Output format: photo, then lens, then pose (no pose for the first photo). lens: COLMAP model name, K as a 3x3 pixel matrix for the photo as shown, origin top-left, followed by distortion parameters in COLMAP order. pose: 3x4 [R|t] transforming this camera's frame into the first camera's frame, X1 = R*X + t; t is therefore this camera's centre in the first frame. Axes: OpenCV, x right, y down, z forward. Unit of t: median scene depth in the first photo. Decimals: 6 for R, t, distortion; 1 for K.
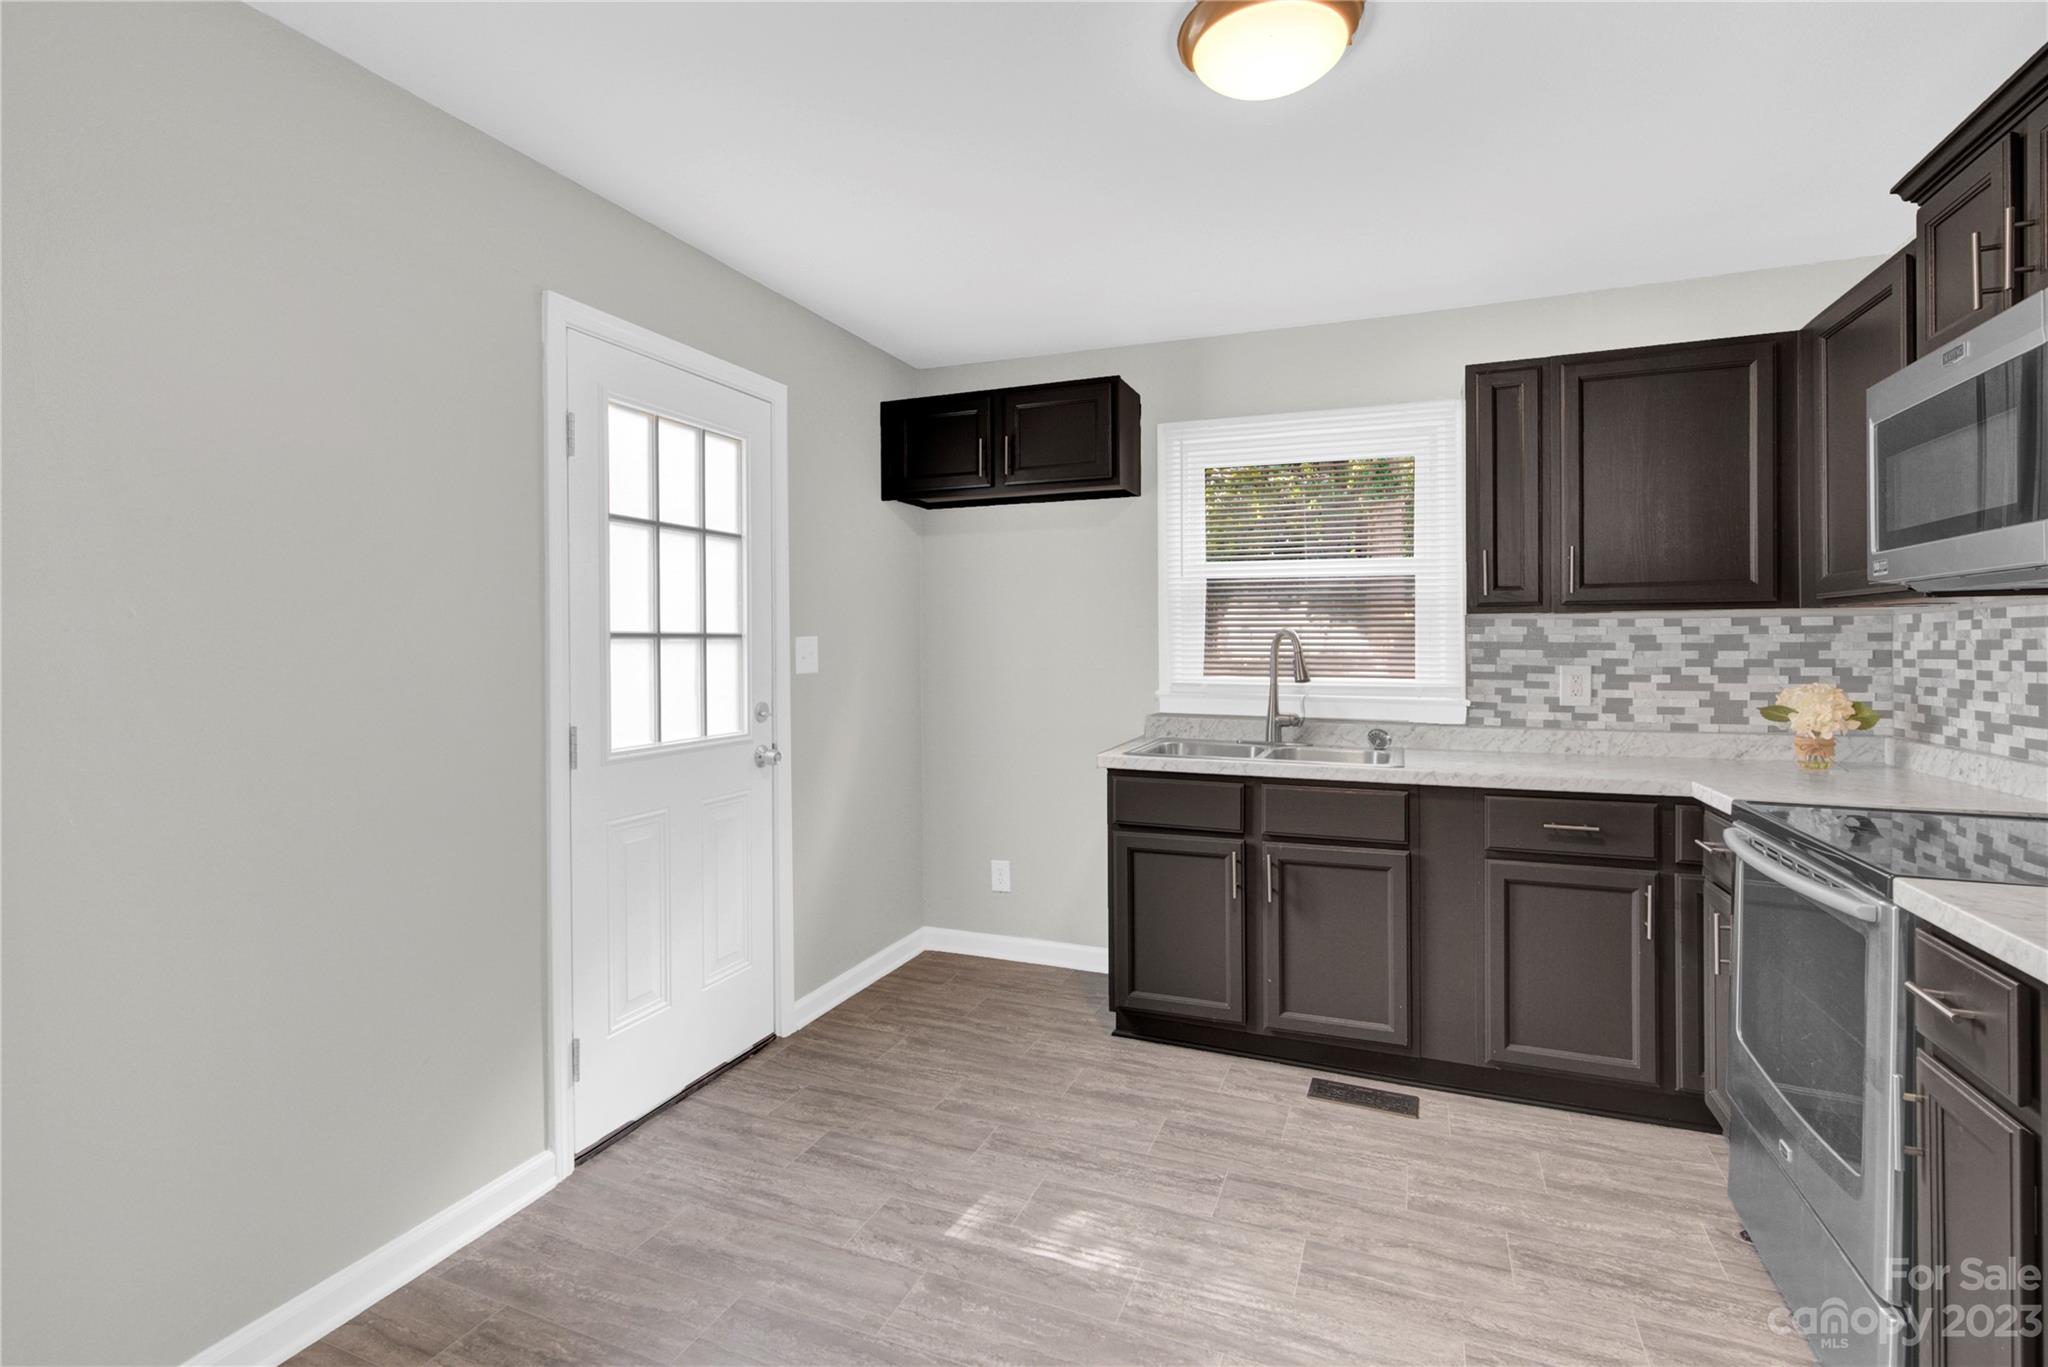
lens RADIAL K [[959.7, 0, 1018.1], [0, 959.7, 648.8], [0, 0, 1]] dist [-0.000311, 0.000204]
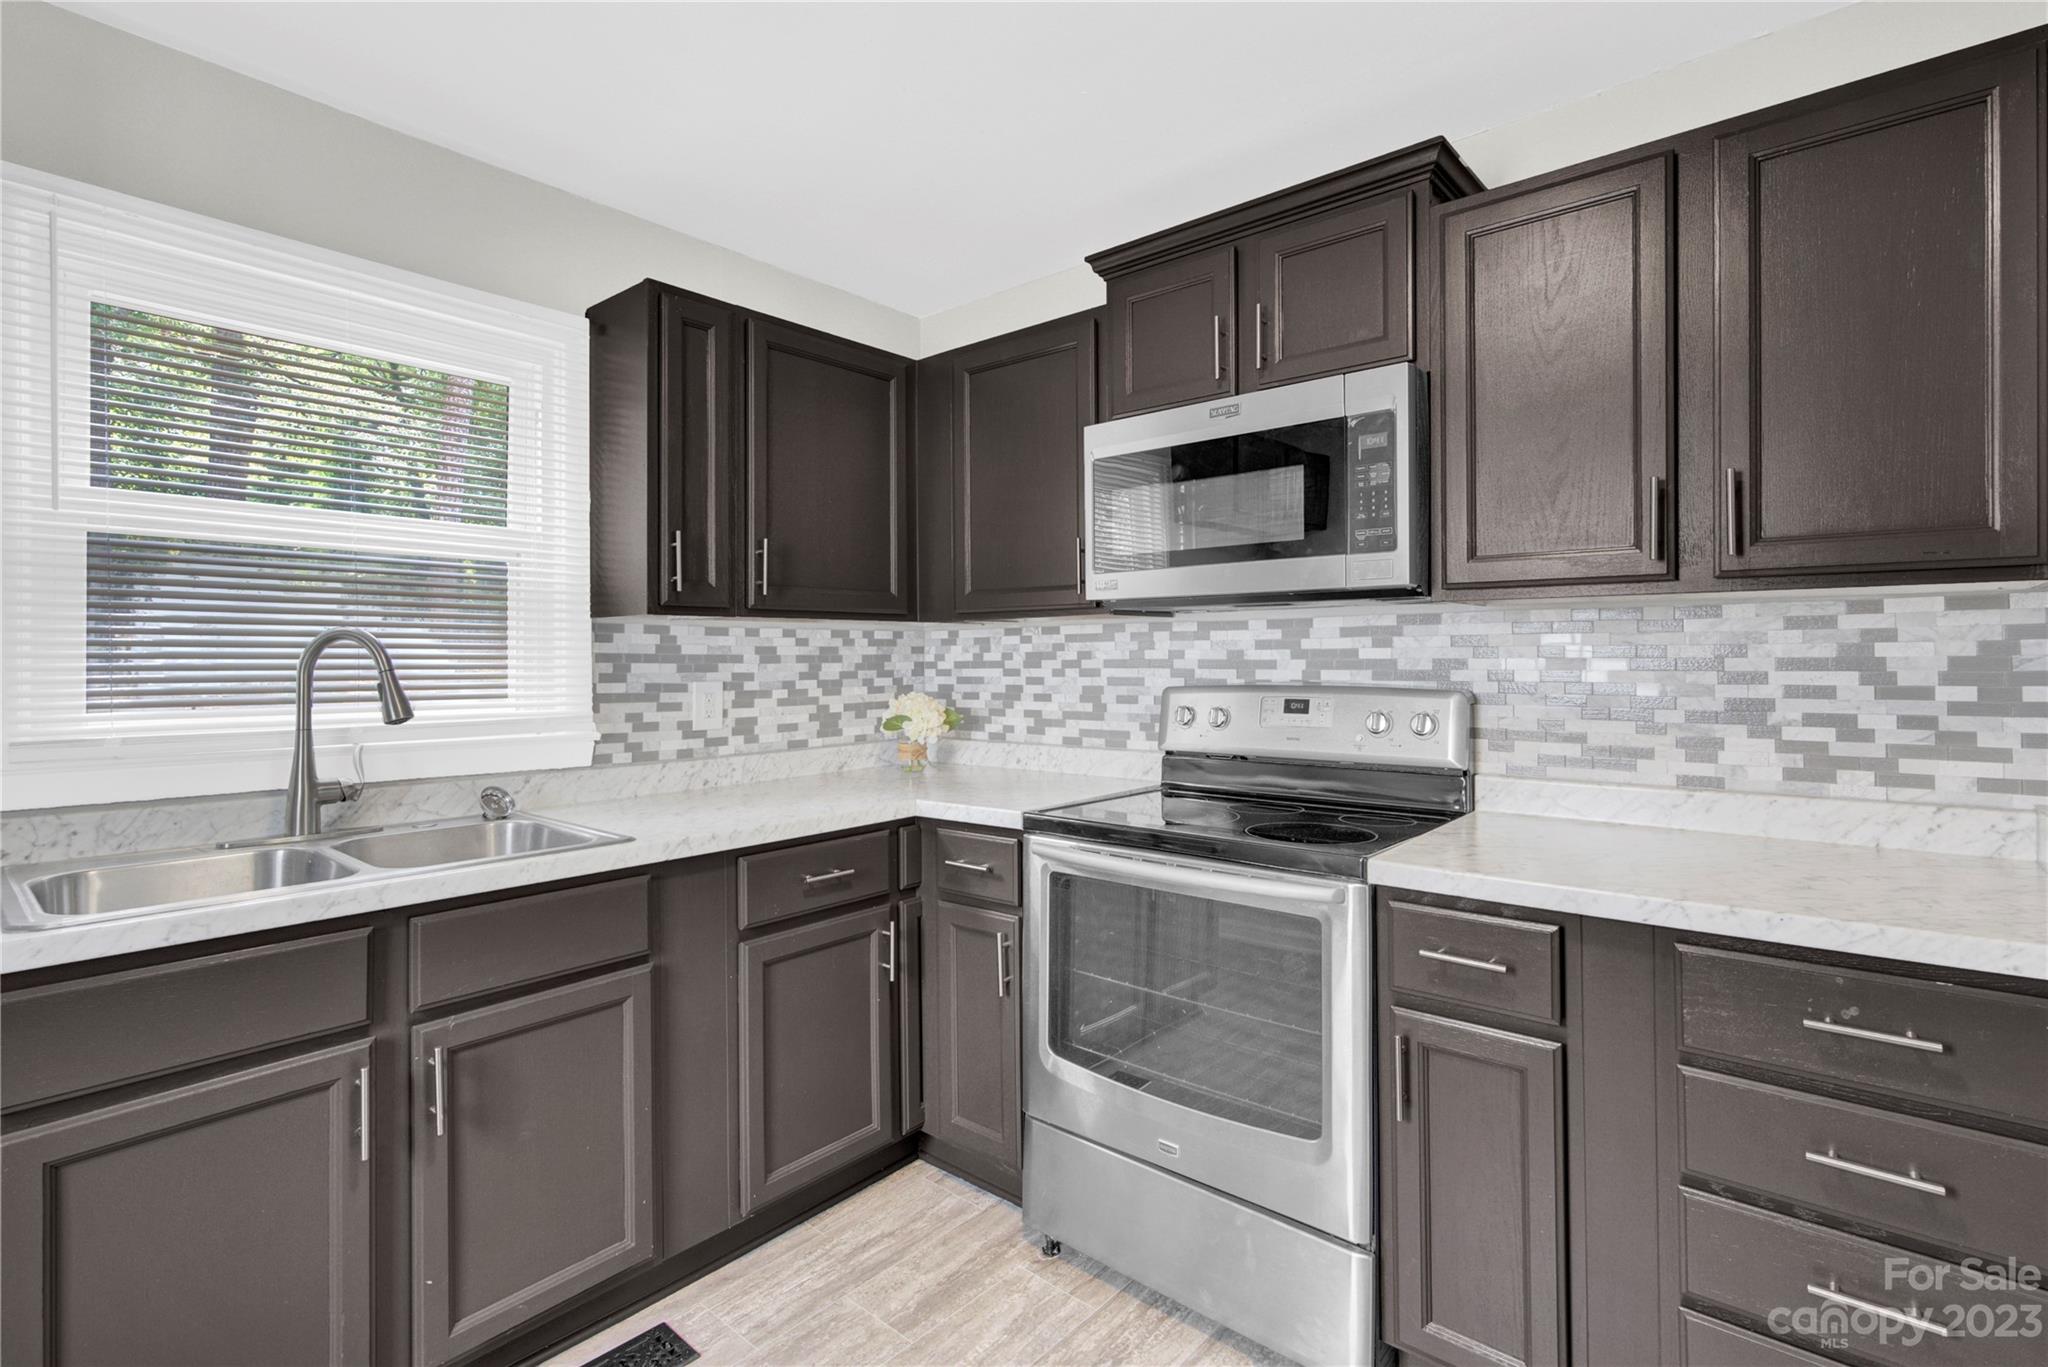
lens RADIAL K [[959.7, 0, 1018.1], [0, 959.7, 648.8], [0, 0, 1]] dist [-0.000311, 0.000204]
pose [[0.322480, 0.009738, 0.946526, -0.136930], [0.008701, 0.999874, -0.013251, 0.002144], [-0.946536, 0.012509, 0.322354, 0.495945]]
